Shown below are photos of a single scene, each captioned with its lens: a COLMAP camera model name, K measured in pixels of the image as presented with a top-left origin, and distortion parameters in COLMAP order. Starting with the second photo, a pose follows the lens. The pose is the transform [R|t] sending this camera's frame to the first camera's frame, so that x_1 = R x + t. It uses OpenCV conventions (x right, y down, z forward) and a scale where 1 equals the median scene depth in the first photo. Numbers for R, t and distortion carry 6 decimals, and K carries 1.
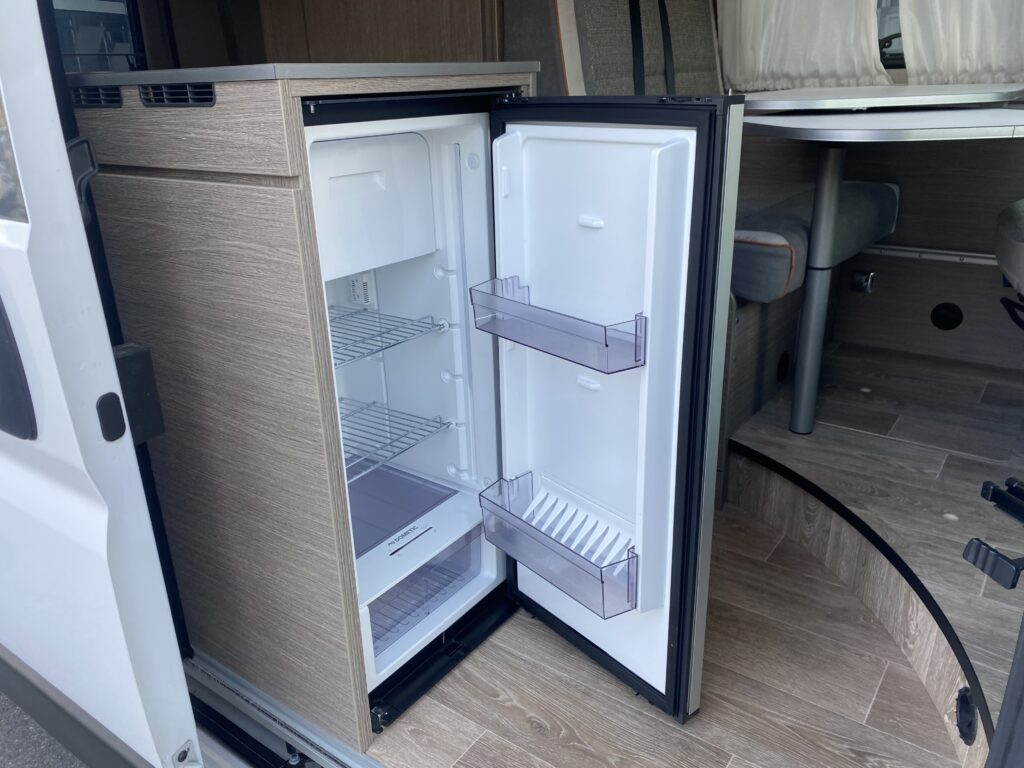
lens RADIAL K [[781.6, 0, 511.2], [0, 781.6, 384.7], [0, 0, 1]] dist [0.014362, -0.006119]
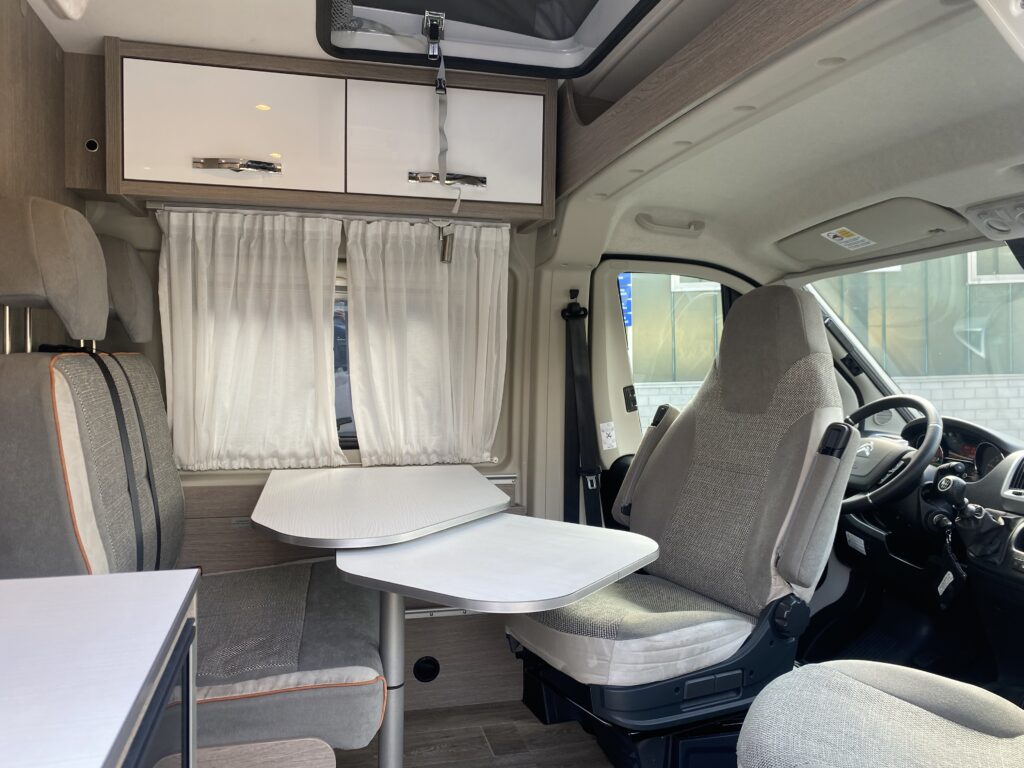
lens RADIAL K [[781.6, 0, 512.3], [0, 781.6, 384.1], [0, 0, 1]] dist [0.014362, -0.006119]
pose [[0.644438, 0.012996, 0.764546, -0.186498], [0.253113, 0.939864, -0.229326, -0.187552], [-0.721549, 0.341303, 0.602395, 0.167110]]
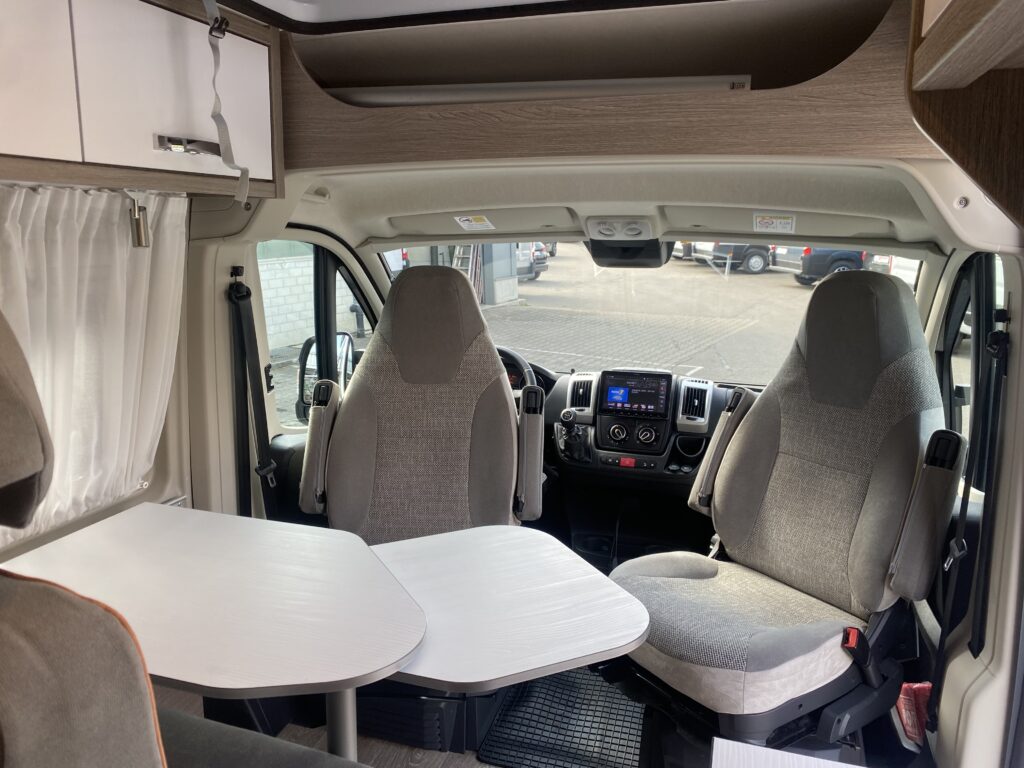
lens RADIAL K [[781.6, 0, 516.0], [0, 781.6, 381.0], [0, 0, 1]] dist [0.014362, -0.006119]
pose [[-0.310871, -0.151632, 0.938279, -0.295102], [0.357209, 0.896180, 0.263179, -0.566428], [-0.880773, 0.416976, -0.224432, 0.722155]]
